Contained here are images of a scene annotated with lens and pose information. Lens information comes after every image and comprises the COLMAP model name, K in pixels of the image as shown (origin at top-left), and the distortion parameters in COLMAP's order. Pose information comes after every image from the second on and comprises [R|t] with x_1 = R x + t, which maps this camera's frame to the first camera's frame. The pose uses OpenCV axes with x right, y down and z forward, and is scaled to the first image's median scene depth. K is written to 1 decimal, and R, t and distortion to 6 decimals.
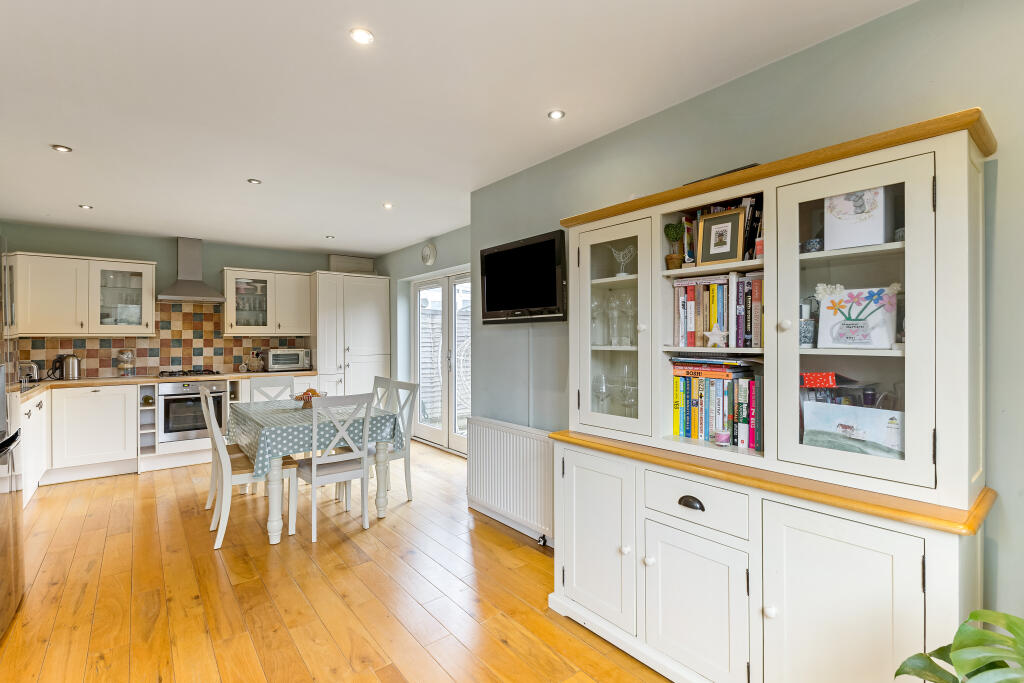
lens RADIAL K [[469.1, 0, 498.9], [0, 469.1, 339.2], [0, 0, 1]] dist [0.007705, -0.001278]
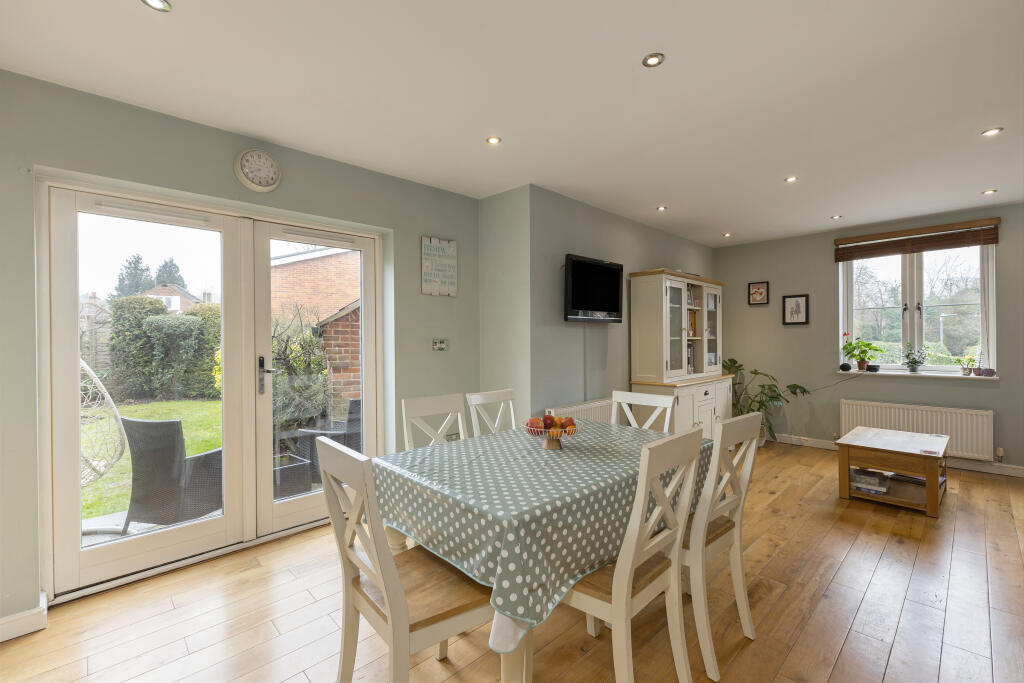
lens RADIAL K [[437.5, 0, 508.4], [0, 437.5, 339.6], [0, 0, 1]] dist [0.004867, 0.000133]
pose [[-0.077948, 0.007282, 0.996931, -1.982044], [0.005494, 0.999961, -0.006874, 0.044012], [-0.996942, 0.004941, -0.077985, 2.257139]]
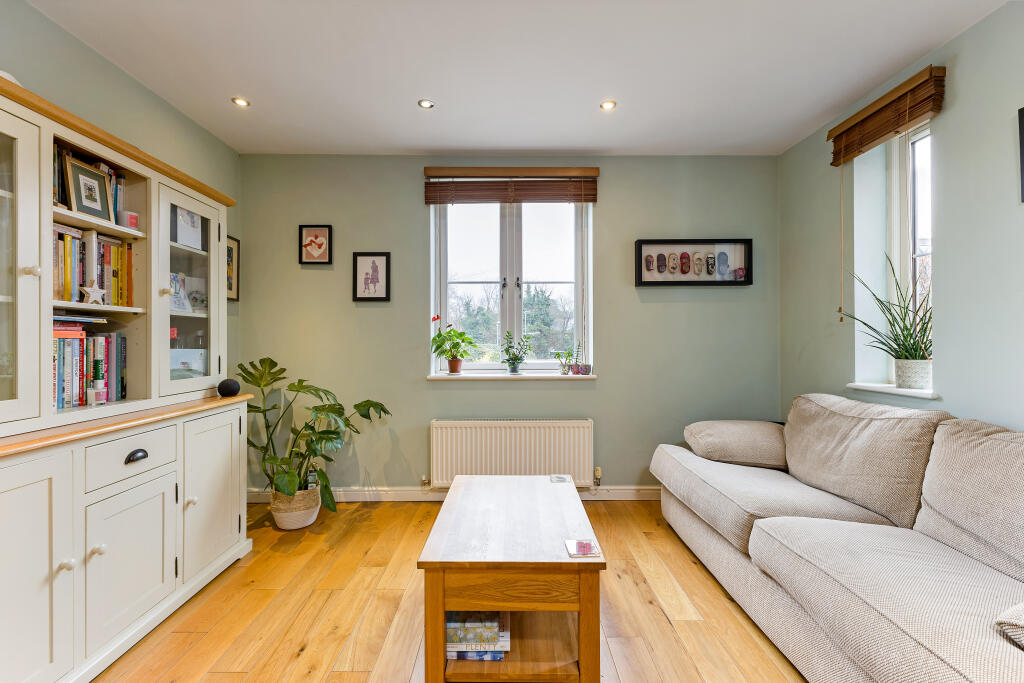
lens RADIAL K [[437.5, 0, 511.3], [0, 437.5, 338.6], [0, 0, 1]] dist [0.004867, 0.000133]
pose [[-0.788775, 0.004495, 0.614666, -0.783759], [0.002060, 0.999987, -0.004670, 0.094419], [-0.614679, -0.002418, -0.788774, 1.196670]]
